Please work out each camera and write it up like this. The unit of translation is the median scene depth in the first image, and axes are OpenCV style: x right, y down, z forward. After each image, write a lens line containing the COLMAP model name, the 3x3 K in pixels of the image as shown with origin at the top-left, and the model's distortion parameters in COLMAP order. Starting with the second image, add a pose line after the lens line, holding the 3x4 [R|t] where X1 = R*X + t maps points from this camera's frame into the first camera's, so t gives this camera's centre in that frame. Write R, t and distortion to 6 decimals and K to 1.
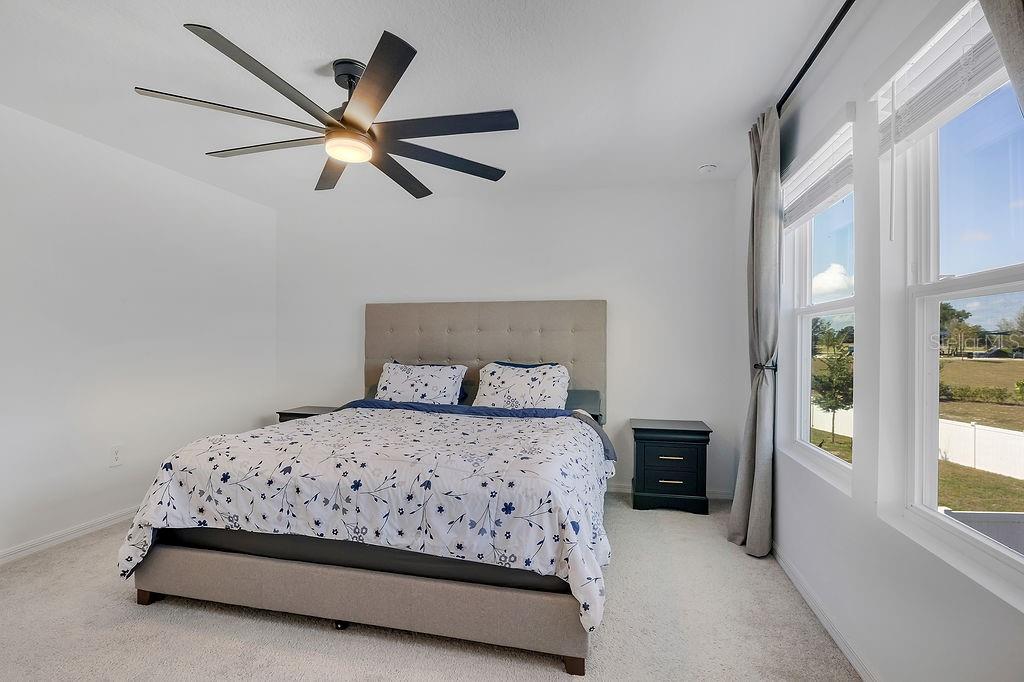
lens RADIAL K [[487.6, 0, 512.8], [0, 487.6, 348.2], [0, 0, 1]] dist [-0.048523, -0.000153]
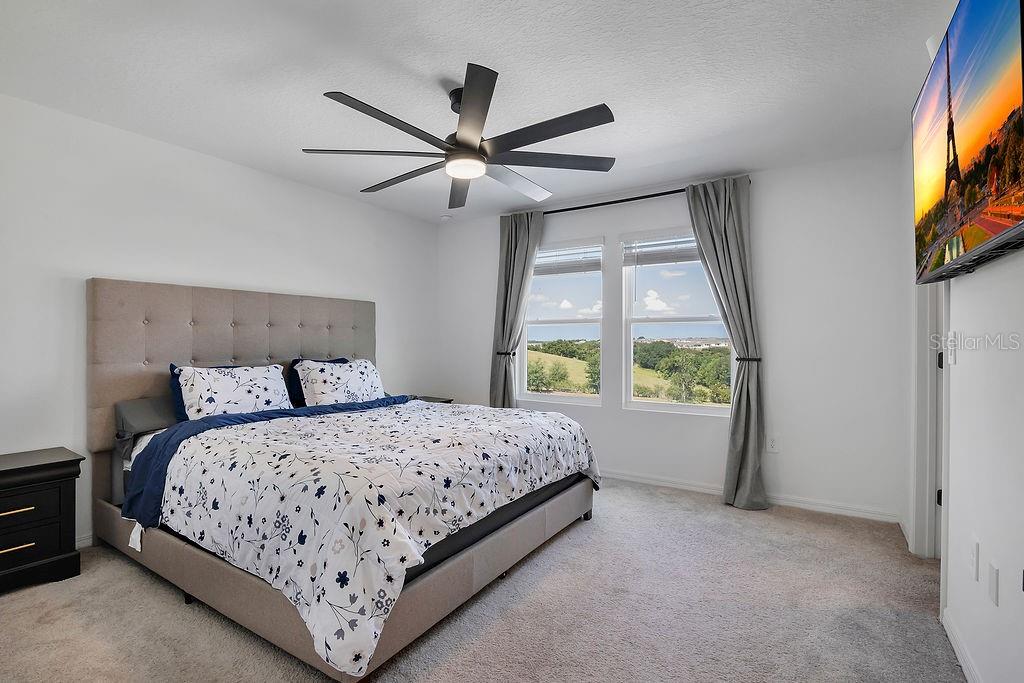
lens RADIAL K [[479.1, 0, 512.0], [0, 479.1, 341.5], [0, 0, 1]] dist [-0.000370, 0.000067]
pose [[0.358020, -0.005941, 0.933695, -1.428076], [0.004637, 0.999979, 0.004585, -0.017513], [-0.933703, 0.002688, 0.358040, 0.521318]]
